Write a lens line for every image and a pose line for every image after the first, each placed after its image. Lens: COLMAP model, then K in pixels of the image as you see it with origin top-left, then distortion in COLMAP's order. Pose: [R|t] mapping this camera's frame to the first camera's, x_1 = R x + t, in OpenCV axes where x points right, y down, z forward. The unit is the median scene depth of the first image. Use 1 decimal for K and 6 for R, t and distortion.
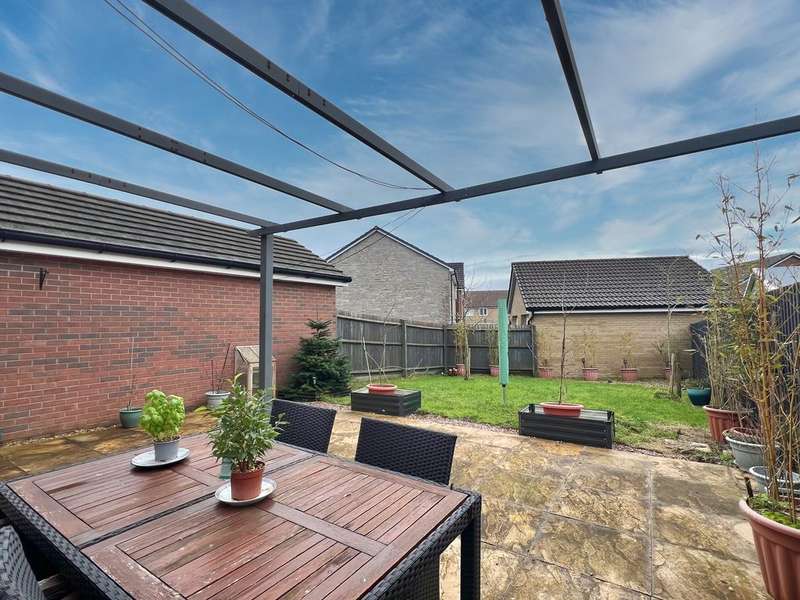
lens RADIAL K [[385.3, 0, 400.0], [0, 385.3, 303.7], [0, 0, 1]] dist [-0.003649, -0.000237]
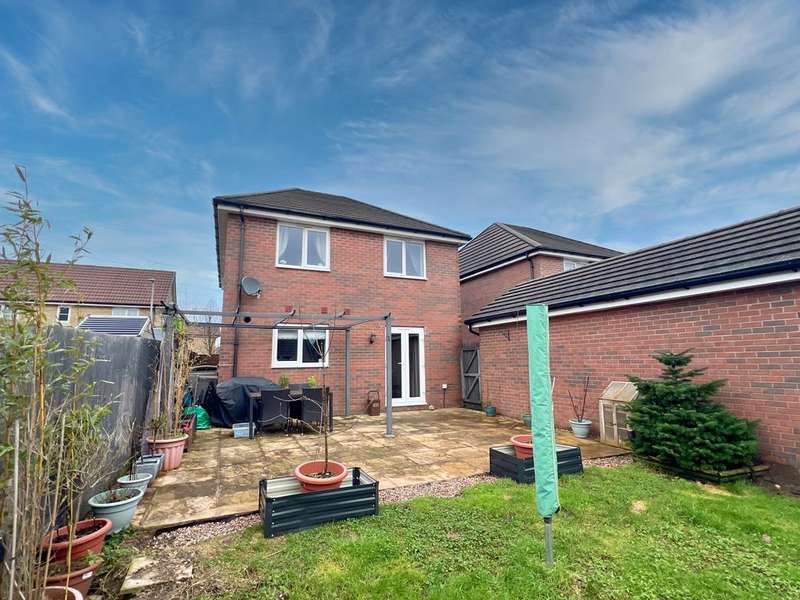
lens RADIAL K [[385.3, 0, 400.0], [0, 385.3, 303.7], [0, 0, 1]] dist [-0.003649, -0.000237]
pose [[-0.539755, -0.104659, -0.835291, 0.556477], [0.063914, 0.984283, -0.164628, 0.034976], [0.839392, -0.142245, -0.524583, 0.865594]]
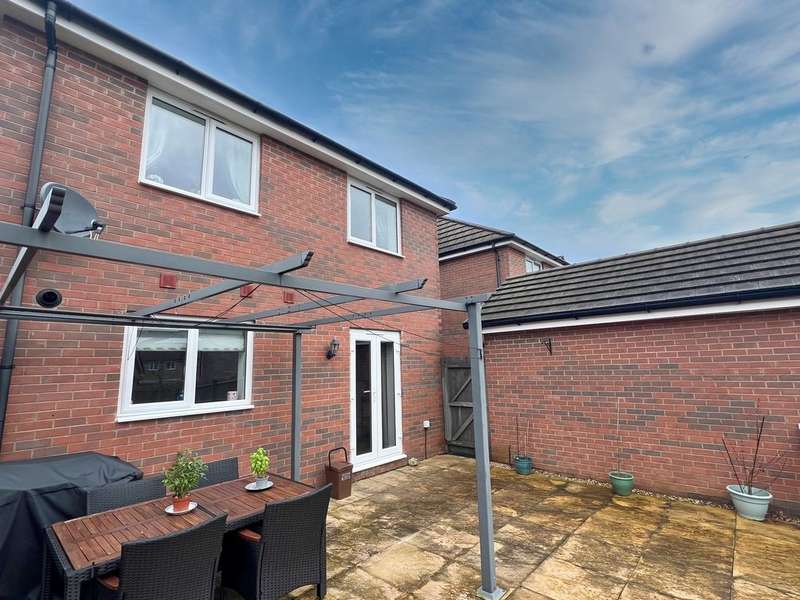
lens RADIAL K [[385.3, 0, 400.0], [0, 385.3, 303.7], [0, 0, 1]] dist [-0.003649, -0.000237]
pose [[-0.164689, -0.140693, -0.976260, 0.236387], [0.078769, 0.984737, -0.155203, -0.024815], [0.983195, -0.102459, -0.151093, 0.389220]]
